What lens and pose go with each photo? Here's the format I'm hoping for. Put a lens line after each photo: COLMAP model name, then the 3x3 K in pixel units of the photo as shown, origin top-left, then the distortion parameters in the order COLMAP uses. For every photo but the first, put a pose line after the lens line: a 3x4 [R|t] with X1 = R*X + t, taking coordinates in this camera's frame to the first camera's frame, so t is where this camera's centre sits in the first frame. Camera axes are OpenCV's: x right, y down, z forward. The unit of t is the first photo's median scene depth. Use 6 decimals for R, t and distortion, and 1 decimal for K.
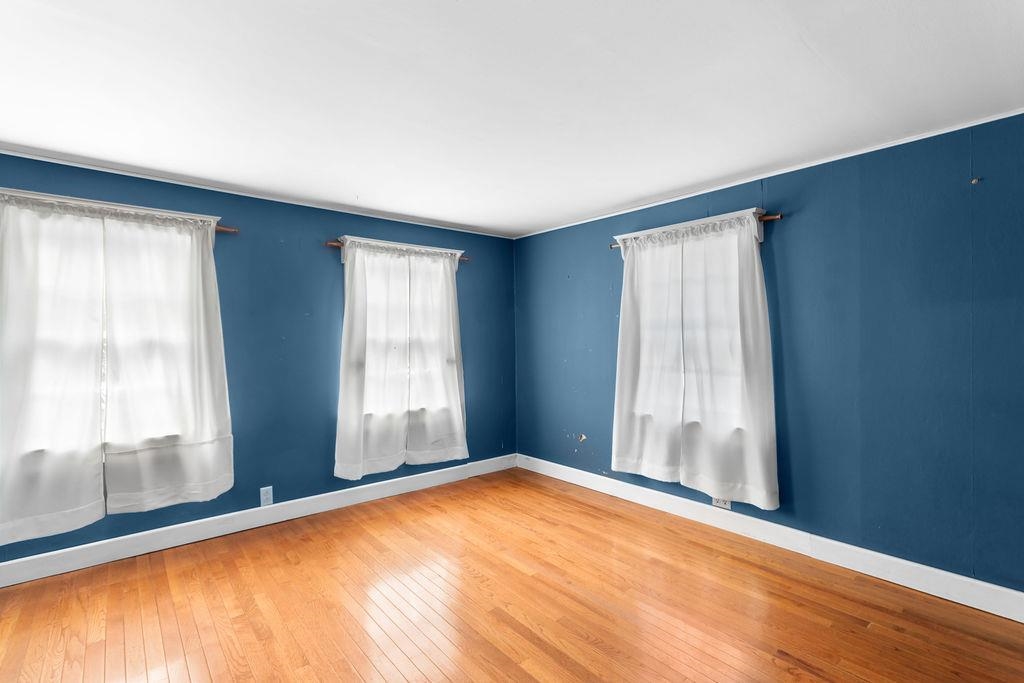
lens RADIAL K [[488.5, 0, 511.8], [0, 488.5, 338.5], [0, 0, 1]] dist [-0.004398, 0.001769]
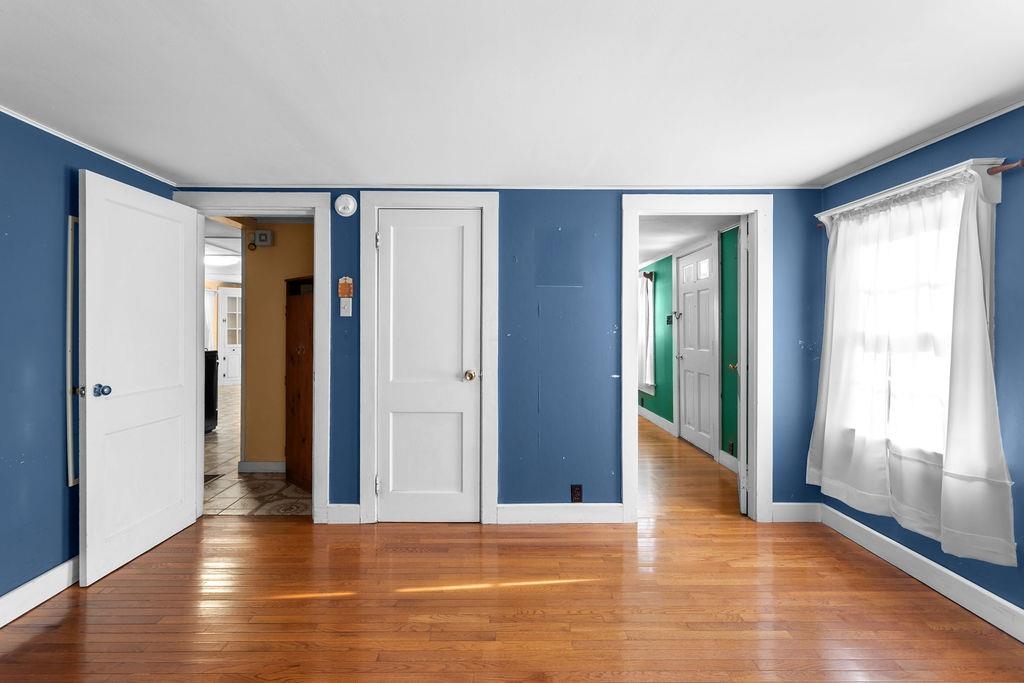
lens RADIAL K [[488.5, 0, 512.2], [0, 488.5, 333.9], [0, 0, 1]] dist [-0.004398, 0.001769]
pose [[-0.629848, 0.005432, -0.776699, 0.375809], [-0.010808, 0.999817, 0.015757, -0.001979], [0.776643, 0.018319, -0.629674, 0.998672]]
